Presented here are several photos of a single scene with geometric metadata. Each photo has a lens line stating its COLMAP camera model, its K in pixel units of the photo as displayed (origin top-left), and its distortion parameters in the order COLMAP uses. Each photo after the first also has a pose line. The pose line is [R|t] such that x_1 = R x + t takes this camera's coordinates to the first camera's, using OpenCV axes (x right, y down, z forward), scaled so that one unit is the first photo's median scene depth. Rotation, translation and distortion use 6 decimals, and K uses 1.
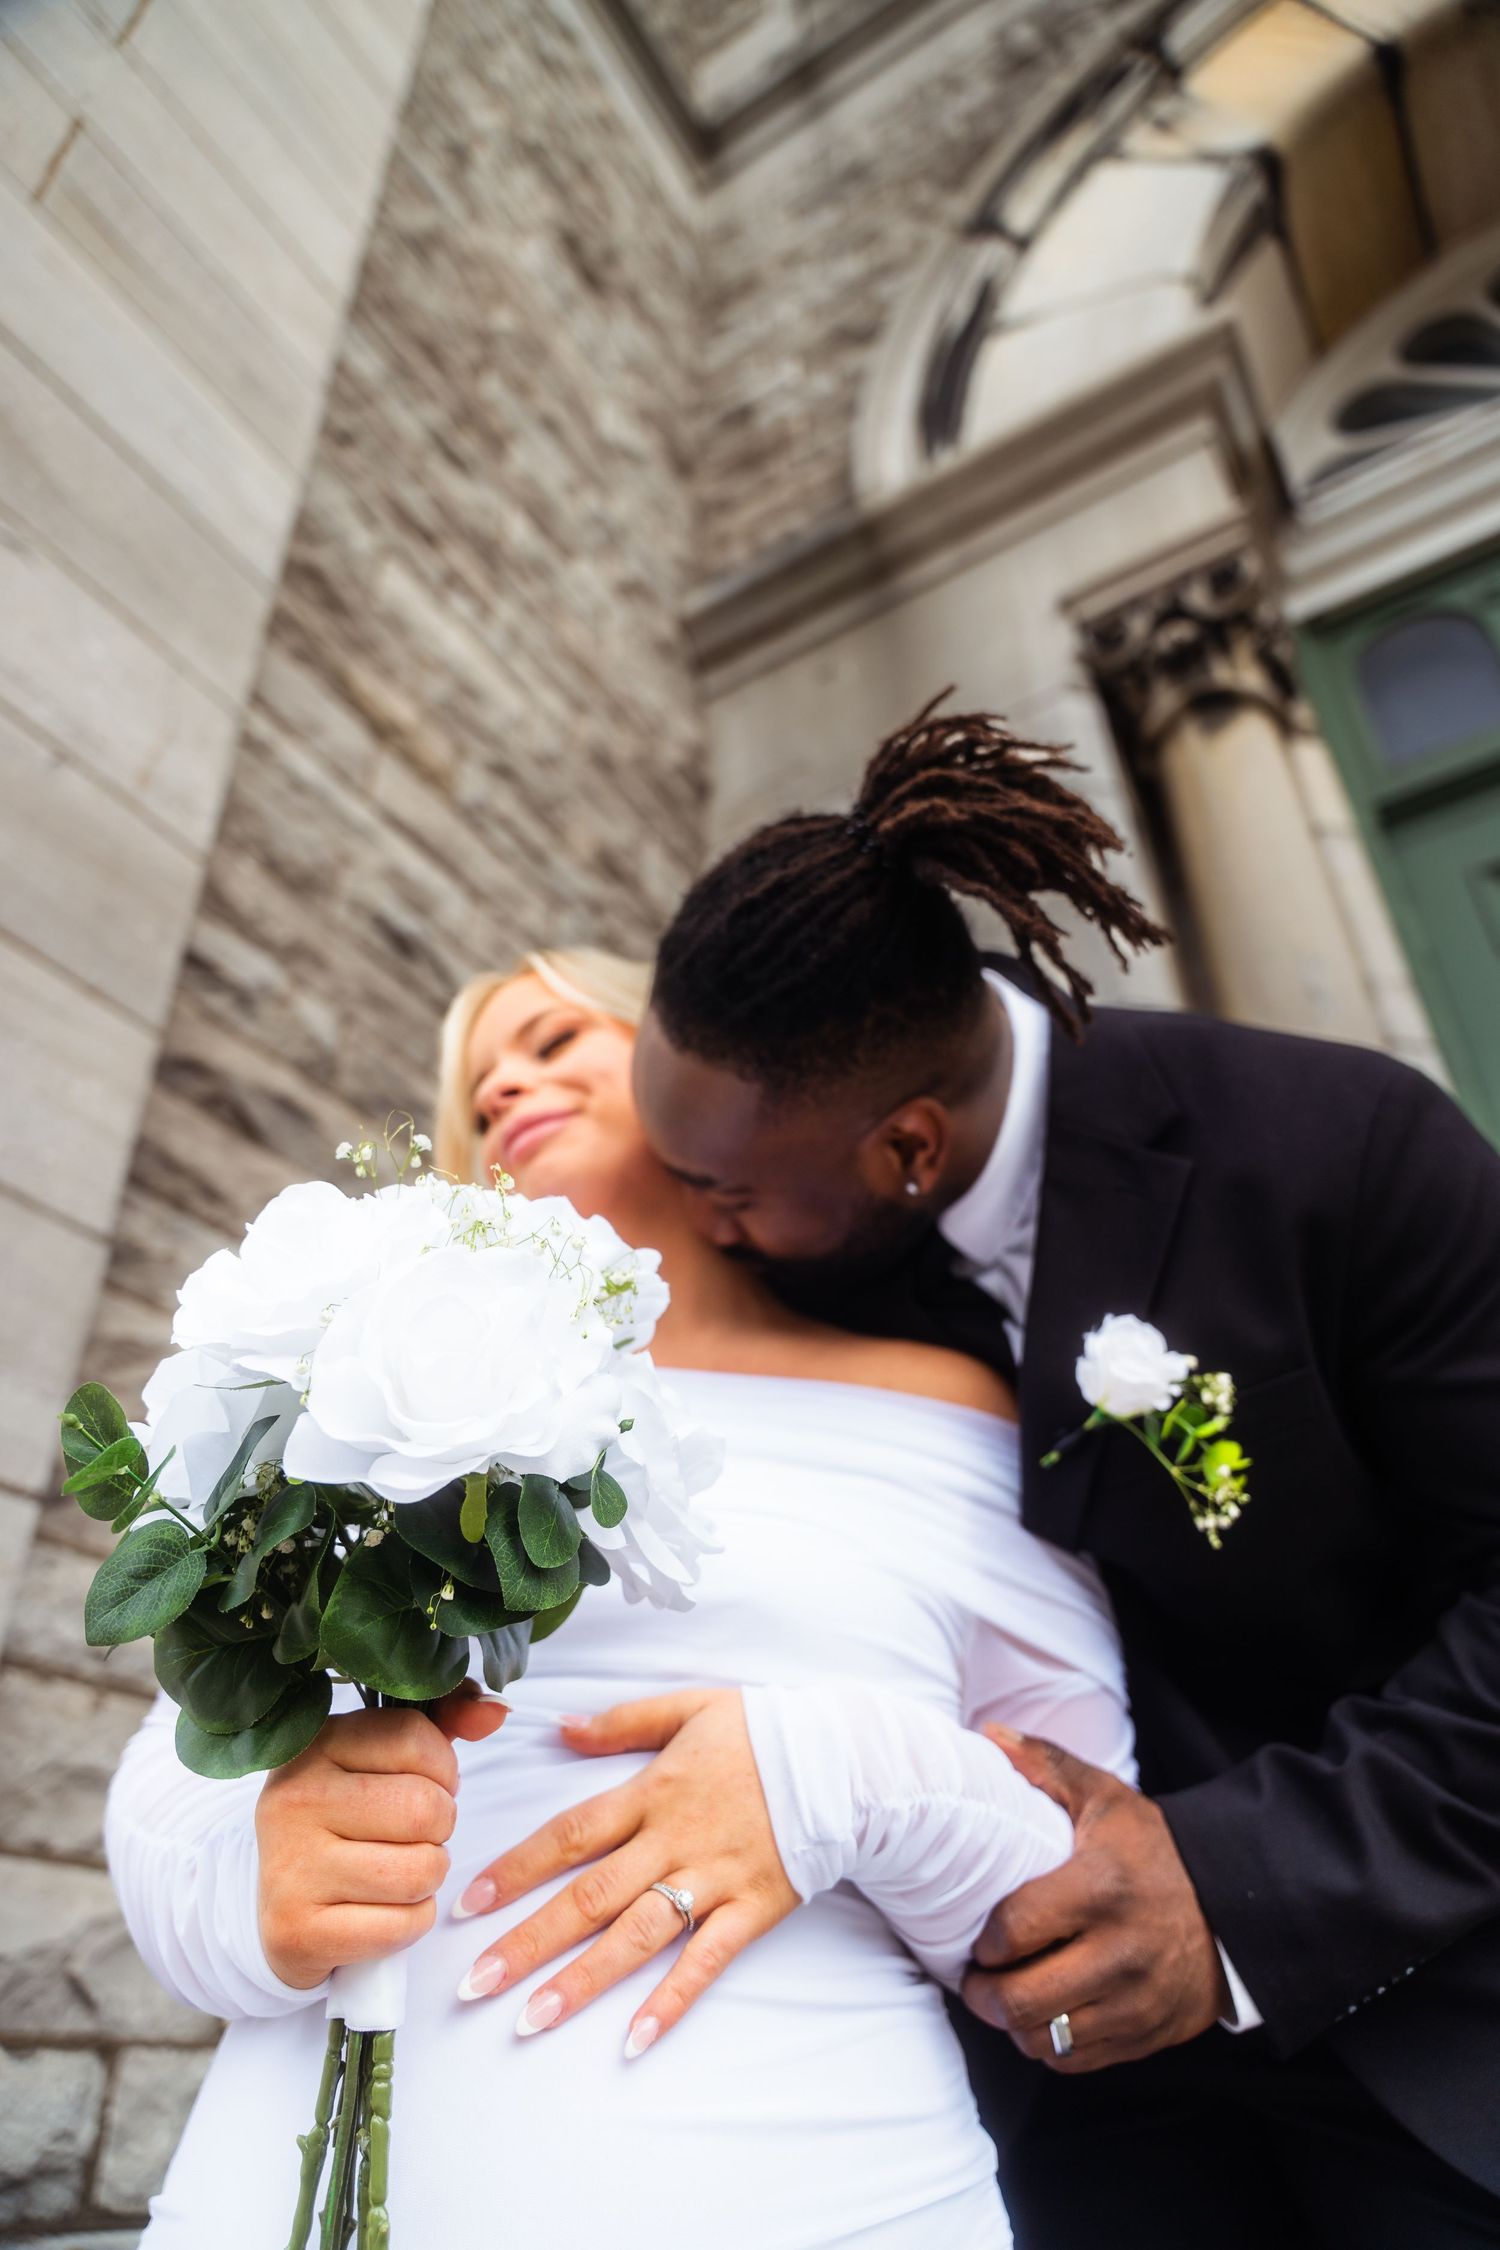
lens RADIAL K [[1471.2, 0, 747.5], [0, 1471.2, 1139.7], [0, 0, 1]] dist [0.003235, -0.012811]
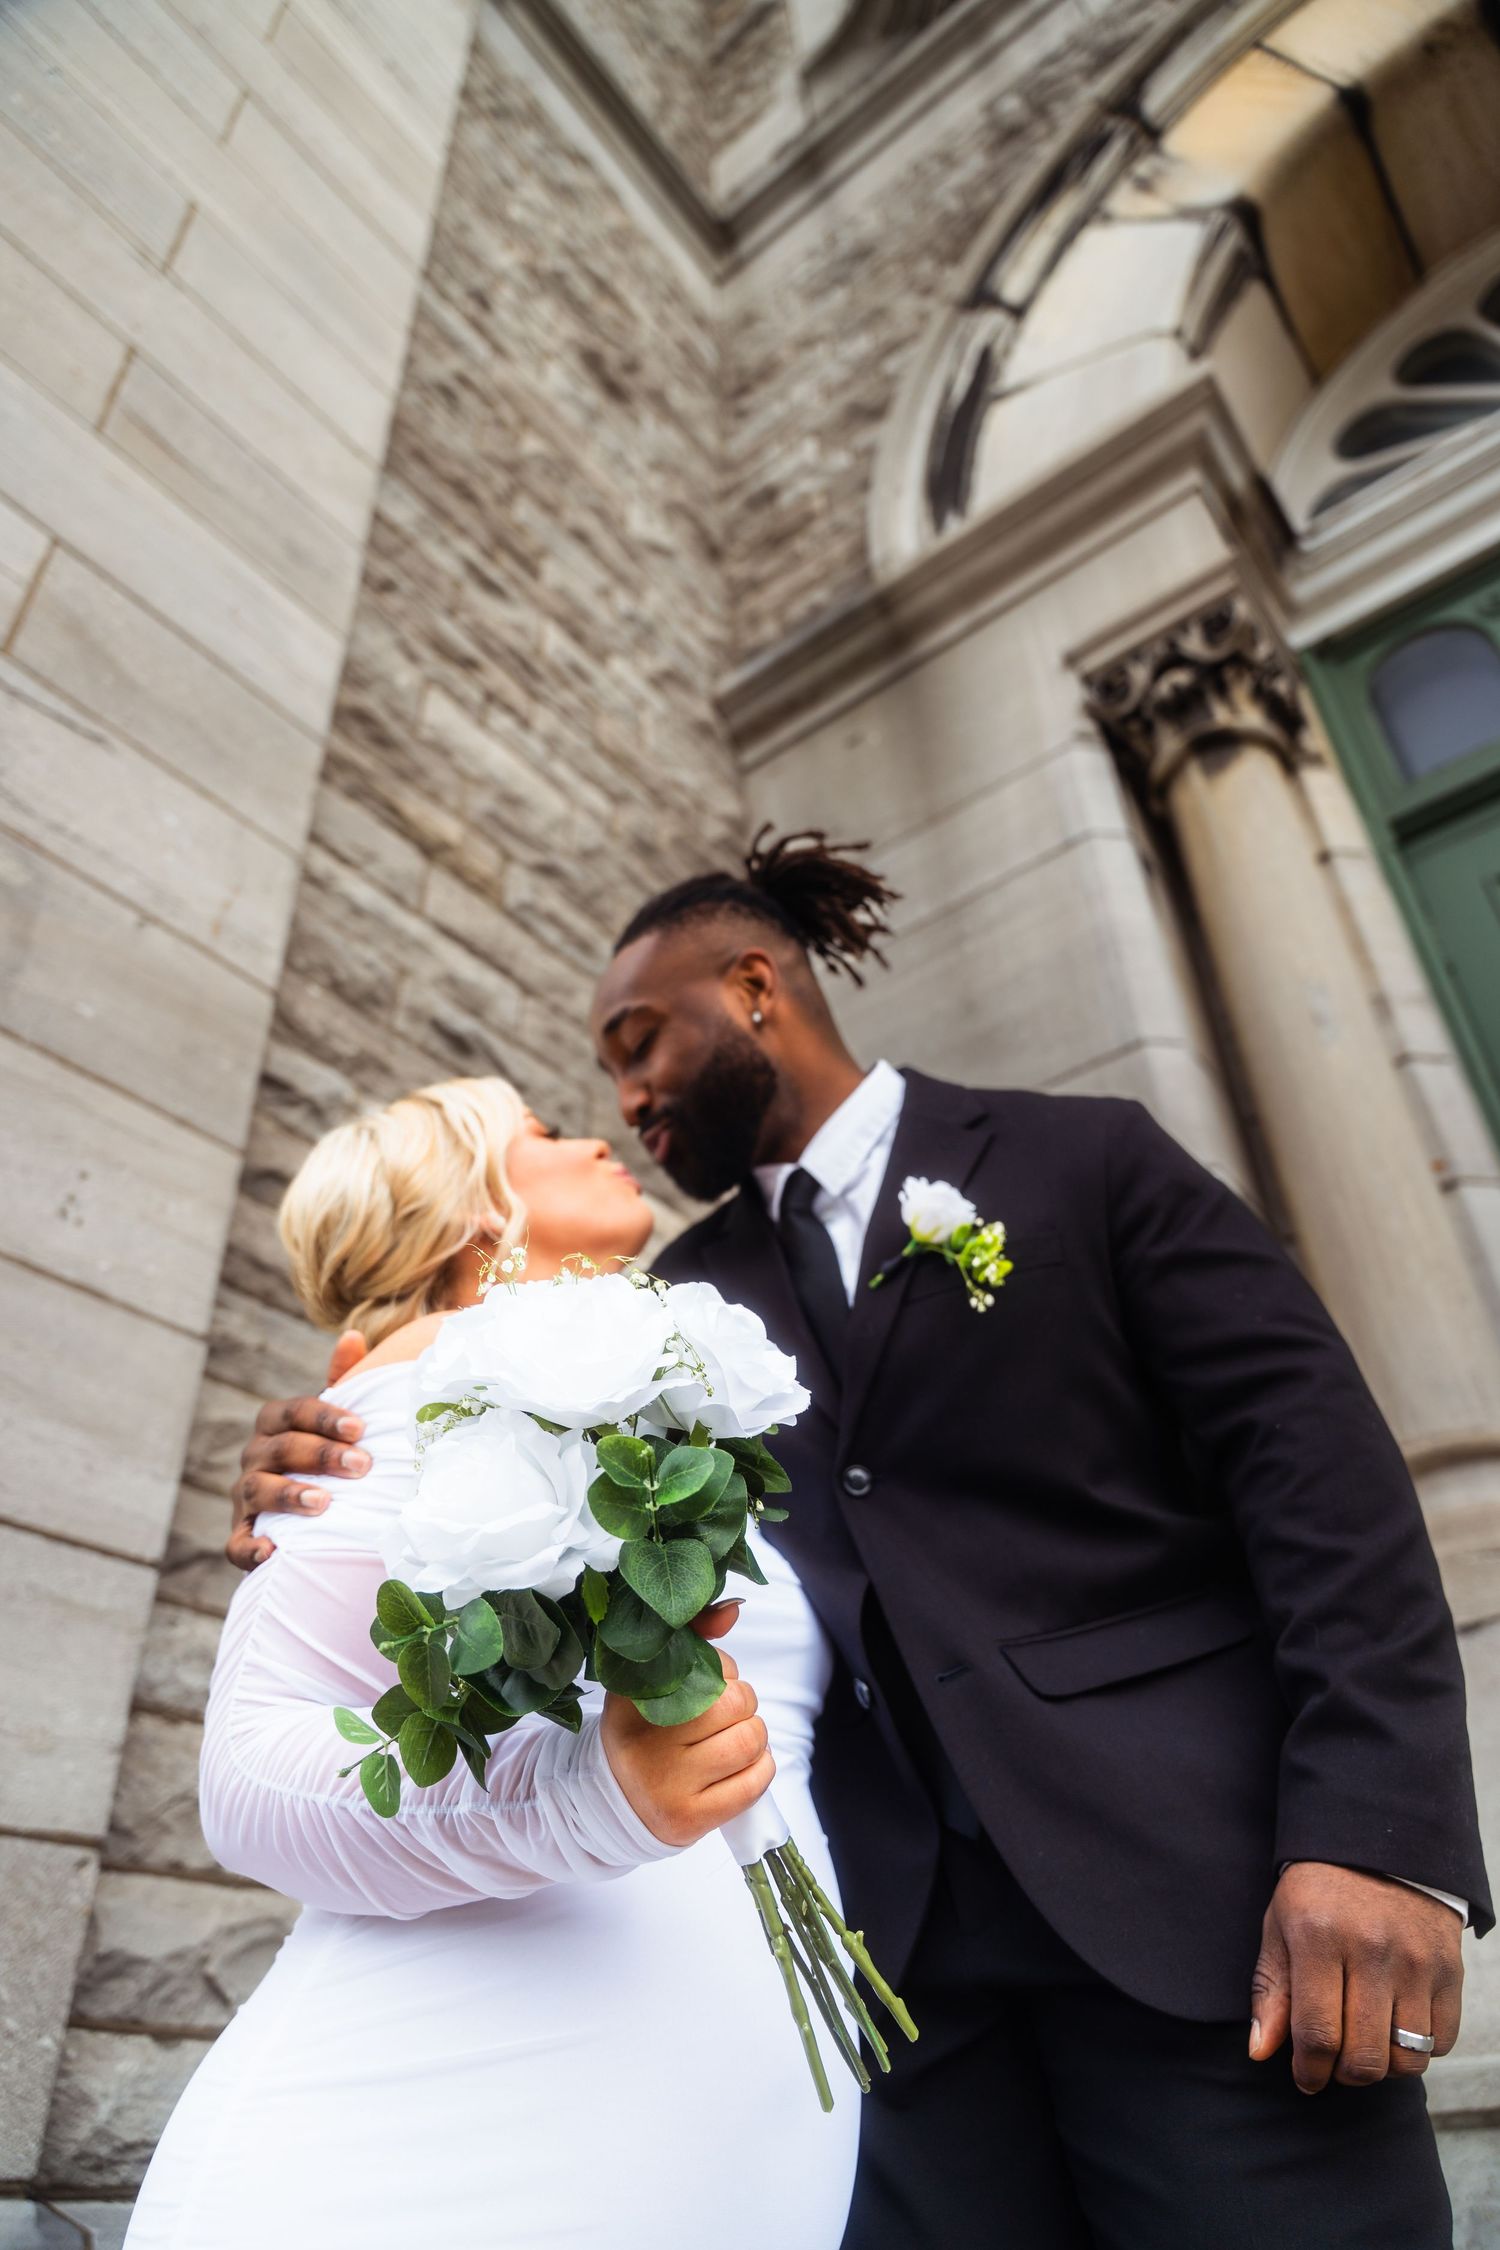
lens RADIAL K [[1471.2, 0, 749.7], [0, 1471.2, 1128.5], [0, 0, 1]] dist [0.003235, -0.012811]
pose [[0.994315, -0.072917, -0.077591, 0.049719], [0.070943, 0.997090, -0.027912, -0.017702], [0.079400, 0.022249, 0.996594, -0.066152]]
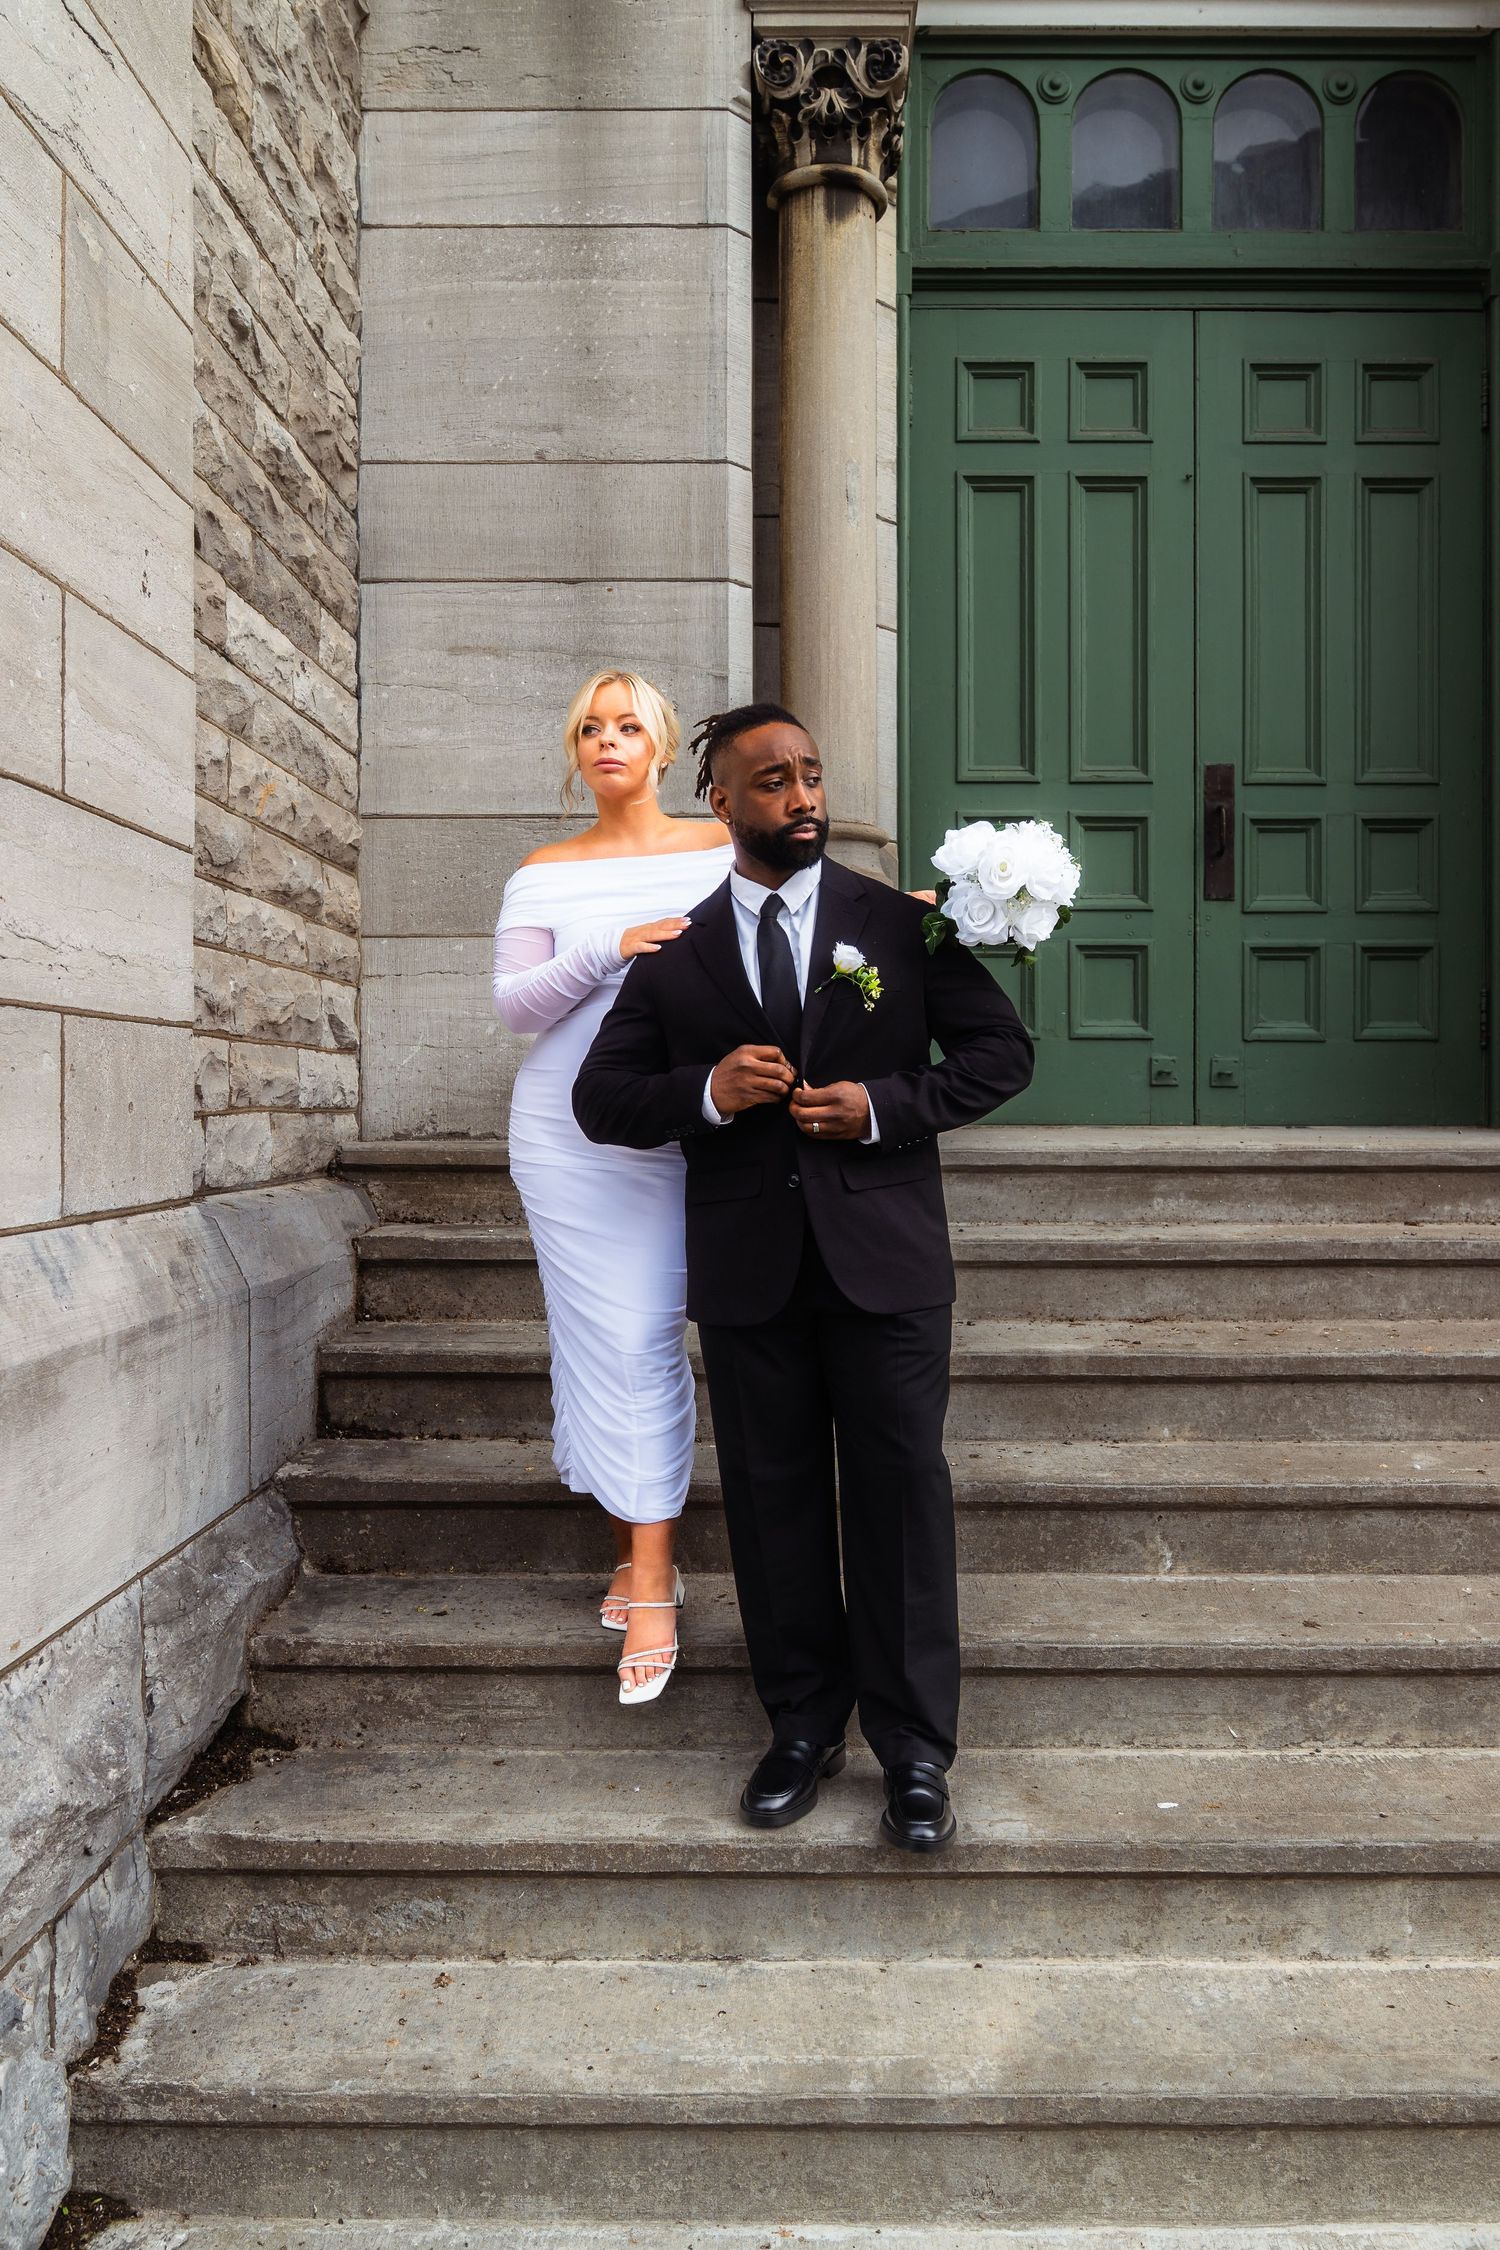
lens RADIAL K [[1639.8, 0, 782.1], [0, 1639.8, 1070.7], [0, 0, 1]] dist [0.028265, -0.037759]
pose [[0.856043, 0.036384, 0.515623, -0.407014], [-0.312874, 0.830507, 0.460833, -0.302409], [-0.411462, -0.555818, 0.722333, -0.382514]]
